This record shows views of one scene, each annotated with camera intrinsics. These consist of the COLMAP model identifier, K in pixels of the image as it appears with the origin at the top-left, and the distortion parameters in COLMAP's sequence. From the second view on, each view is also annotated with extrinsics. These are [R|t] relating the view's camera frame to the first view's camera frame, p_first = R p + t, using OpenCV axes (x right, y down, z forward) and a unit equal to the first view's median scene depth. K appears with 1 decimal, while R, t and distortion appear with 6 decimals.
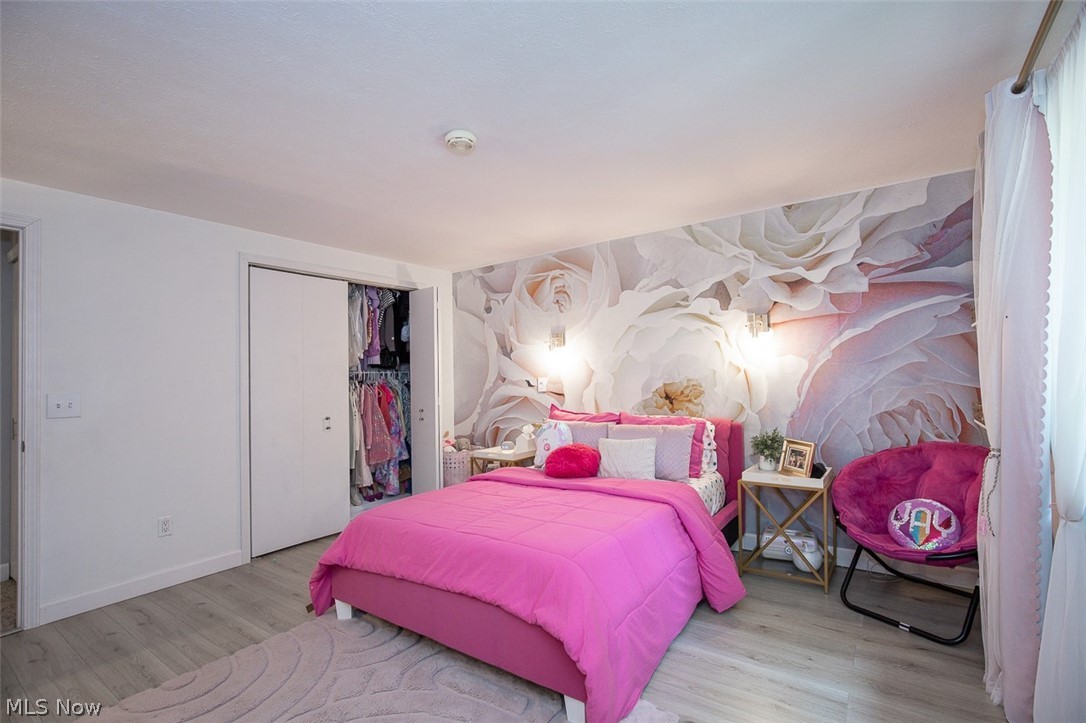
lens RADIAL K [[495.0, 0, 542.6], [0, 495.0, 363.0], [0, 0, 1]] dist [-0.008589, -0.000105]
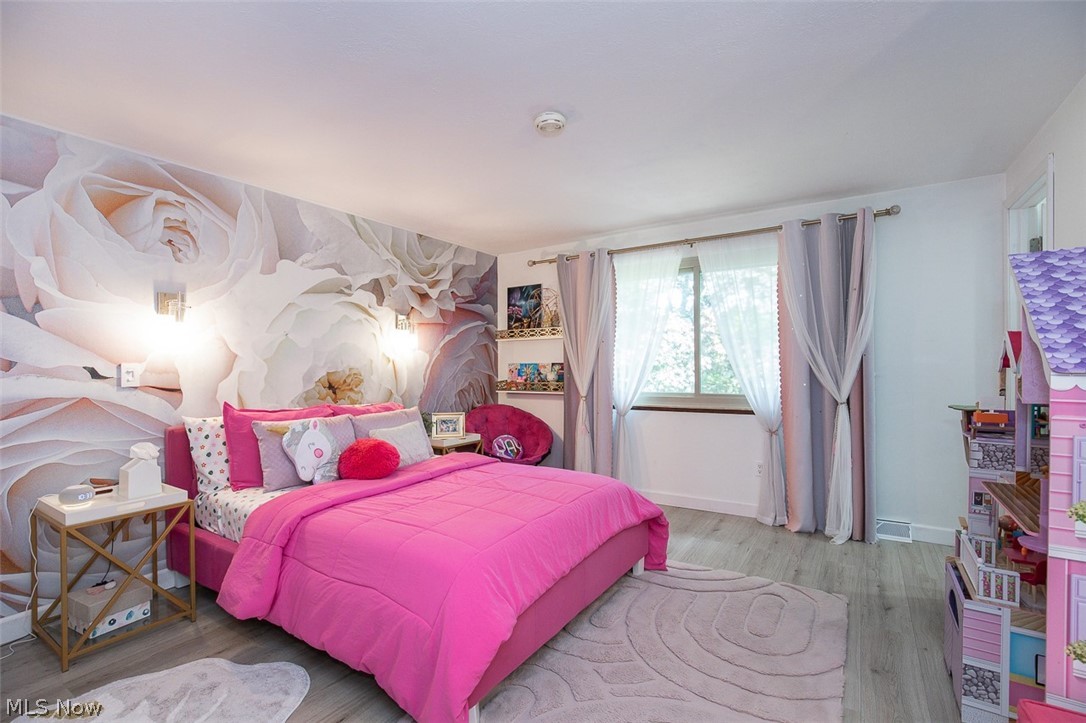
lens RADIAL K [[490.3, 0, 527.0], [0, 490.3, 365.3], [0, 0, 1]] dist [-0.004419, -0.000171]
pose [[-0.012414, 0.024668, 0.999619, -0.697074], [-0.021520, 0.999458, -0.024932, 0.044068], [-0.999691, -0.021821, -0.011876, 0.650631]]
